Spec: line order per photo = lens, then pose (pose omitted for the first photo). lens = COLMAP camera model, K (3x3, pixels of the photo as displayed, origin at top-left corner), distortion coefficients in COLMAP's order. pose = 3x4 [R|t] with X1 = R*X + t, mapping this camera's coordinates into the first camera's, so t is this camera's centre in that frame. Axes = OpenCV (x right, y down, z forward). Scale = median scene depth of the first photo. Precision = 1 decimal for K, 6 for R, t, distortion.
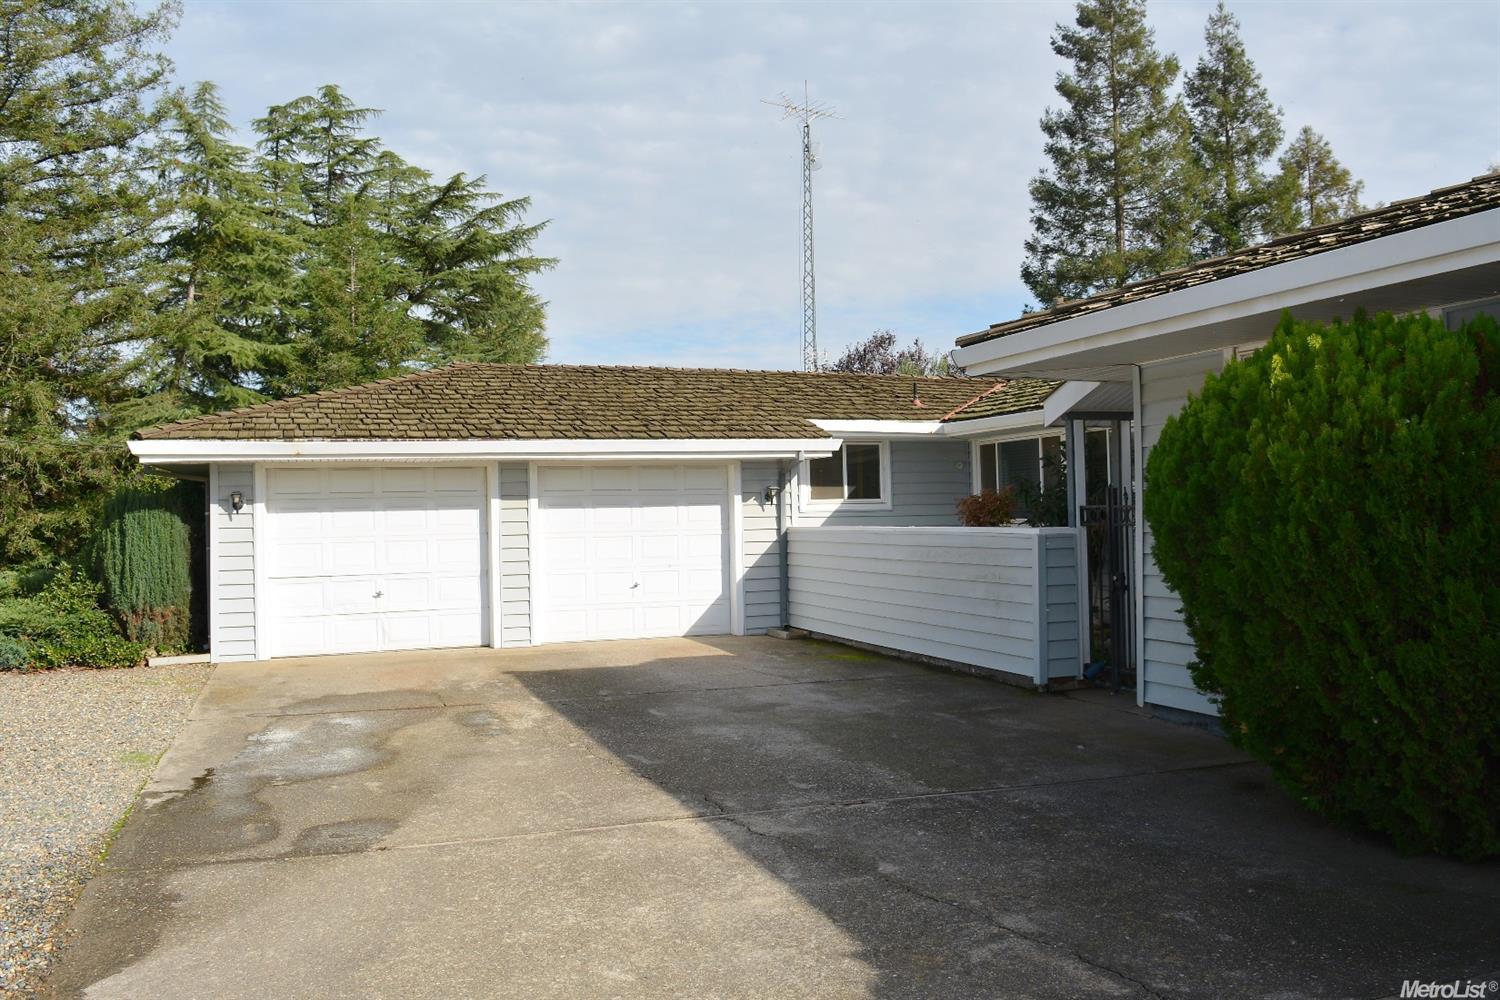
lens RADIAL K [[1199.5, 0, 756.4], [0, 1199.5, 499.9], [0, 0, 1]] dist [-0.102319, 0.029323]
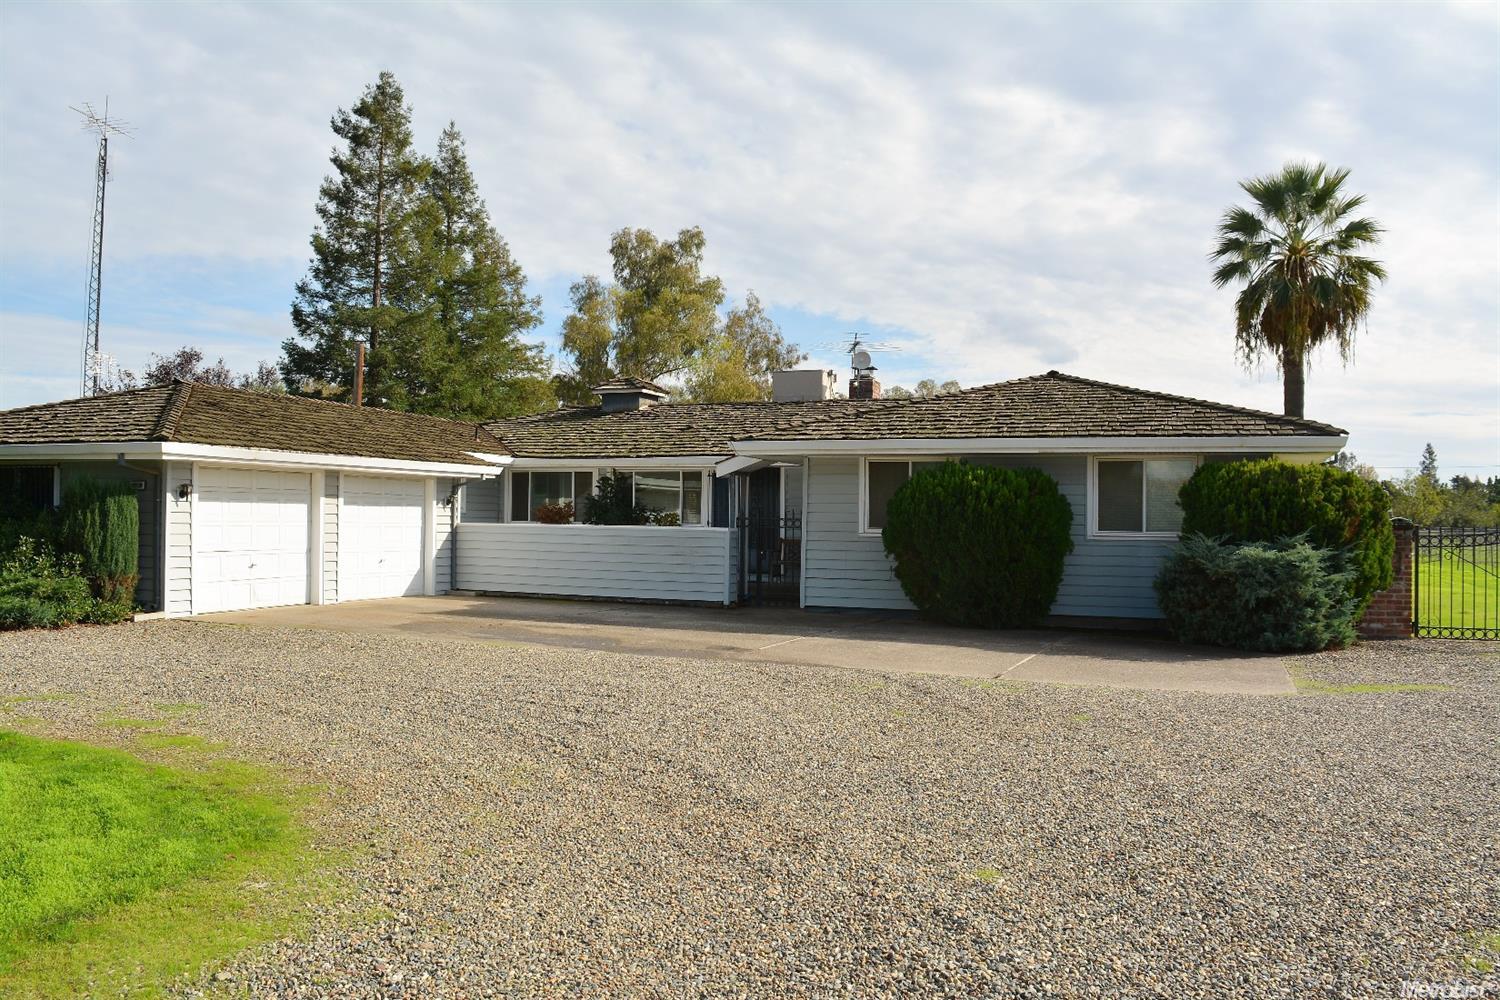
lens RADIAL K [[1199.5, 0, 742.9], [0, 1199.5, 496.8], [0, 0, 1]] dist [-0.102319, 0.029323]
pose [[0.659112, 0.044152, 0.750747, -0.861267], [-0.037248, 0.998966, -0.026049, 0.015322], [-0.751122, -0.010795, 0.660076, -0.251829]]
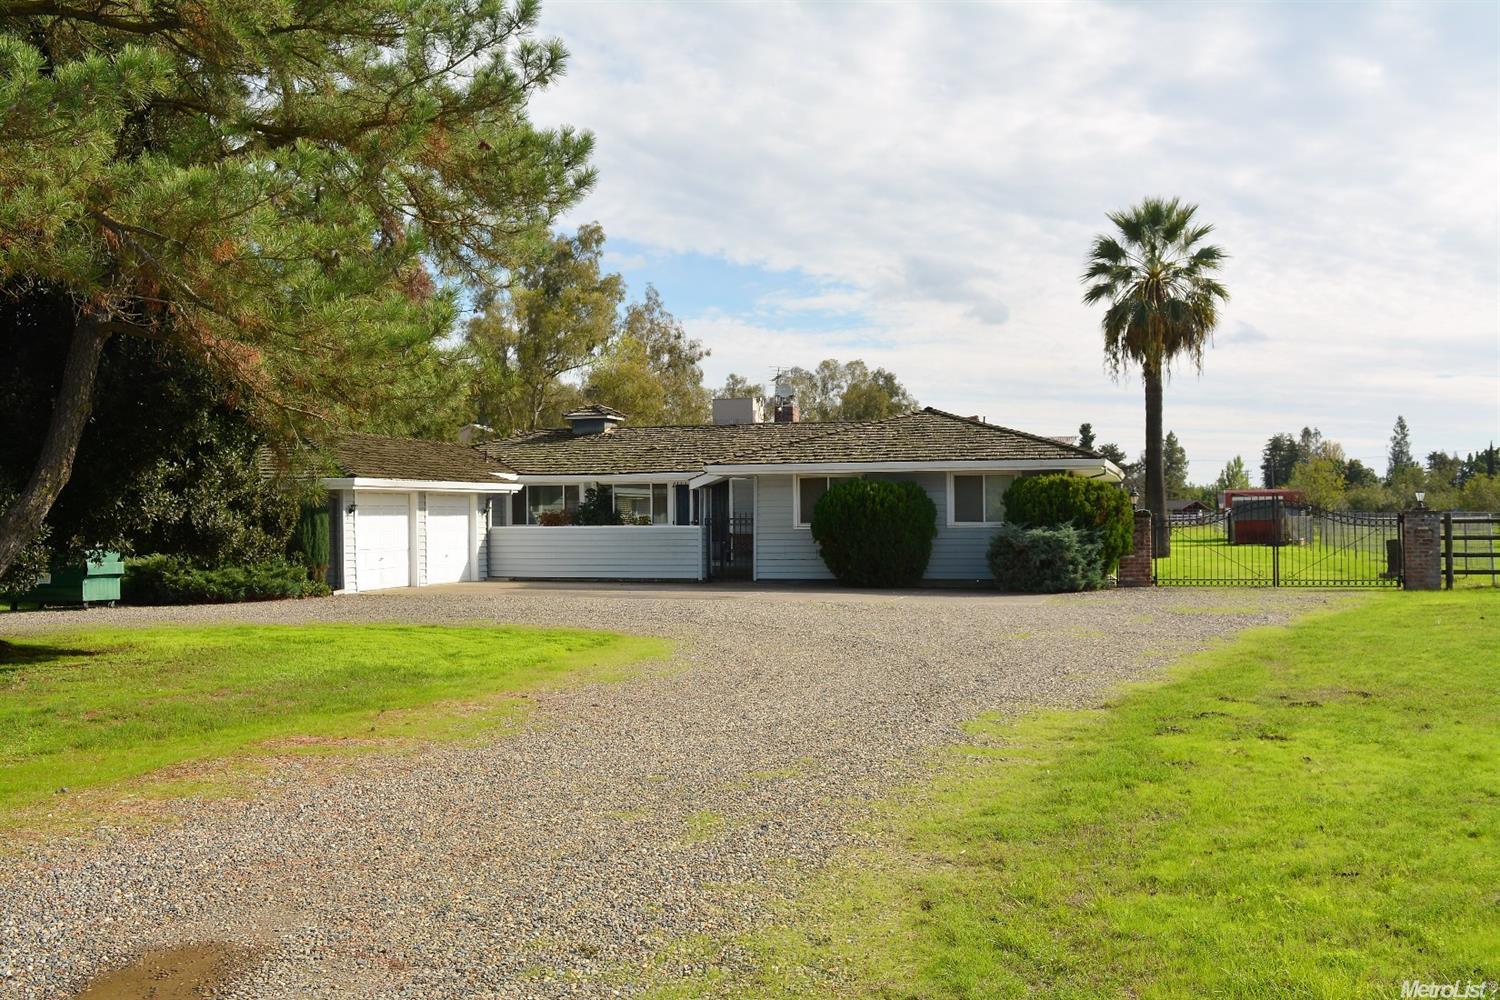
lens RADIAL K [[1496.3, 0, 745.5], [0, 1496.3, 506.7], [0, 0, 1]] dist [-0.141298, 0.000000]
pose [[0.584500, 0.022450, 0.811083, -1.740862], [-0.014451, 0.999747, -0.017258, 0.025414], [-0.811265, -0.001634, 0.584676, -0.793918]]
